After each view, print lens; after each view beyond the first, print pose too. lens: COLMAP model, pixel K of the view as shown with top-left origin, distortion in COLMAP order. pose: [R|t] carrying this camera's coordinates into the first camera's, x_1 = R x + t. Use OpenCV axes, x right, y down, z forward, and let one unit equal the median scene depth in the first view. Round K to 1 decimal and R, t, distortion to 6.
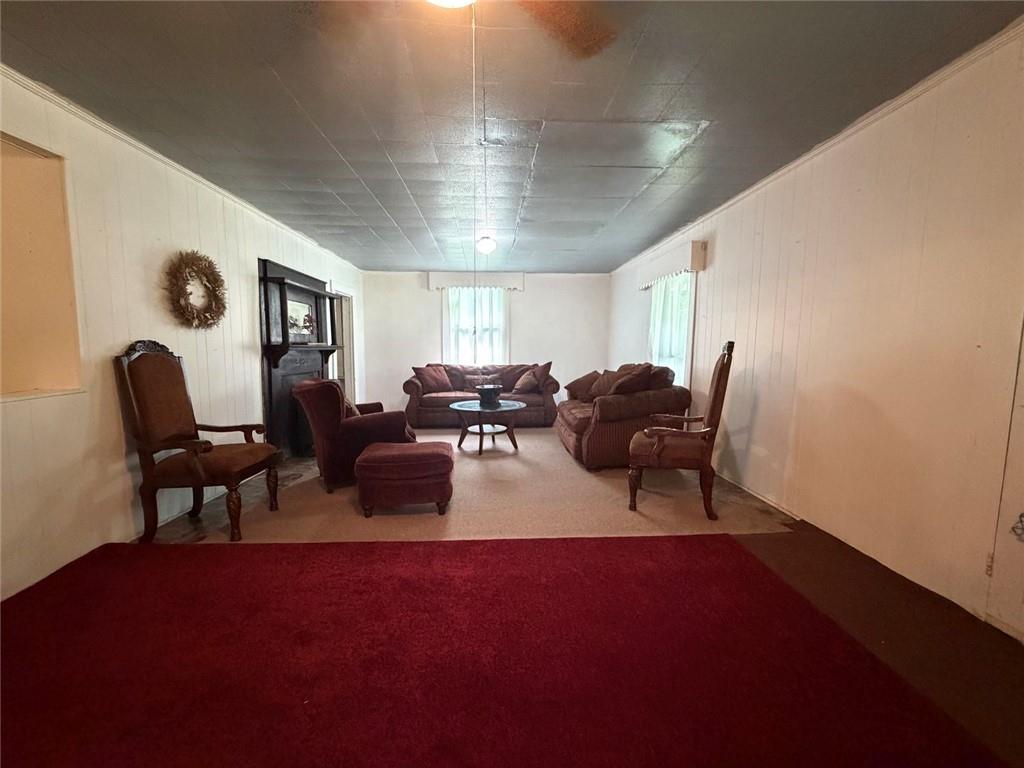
lens RADIAL K [[409.7, 0, 509.7], [0, 409.7, 384.8], [0, 0, 1]] dist [-0.002872, -0.000316]
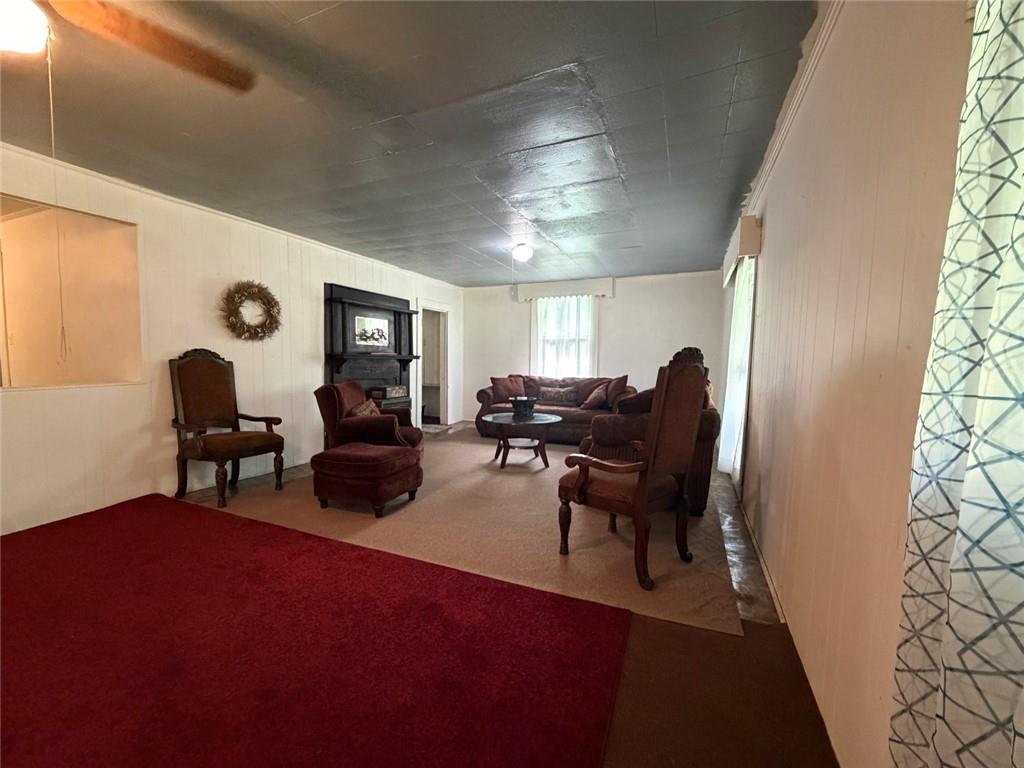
lens RADIAL K [[409.7, 0, 509.7], [0, 409.7, 384.8], [0, 0, 1]] dist [-0.002872, -0.000316]
pose [[0.896926, 0.033335, -0.440923, 0.407361], [-0.048261, 0.998577, -0.022678, -0.004810], [0.439540, 0.041620, 0.897258, 0.152667]]
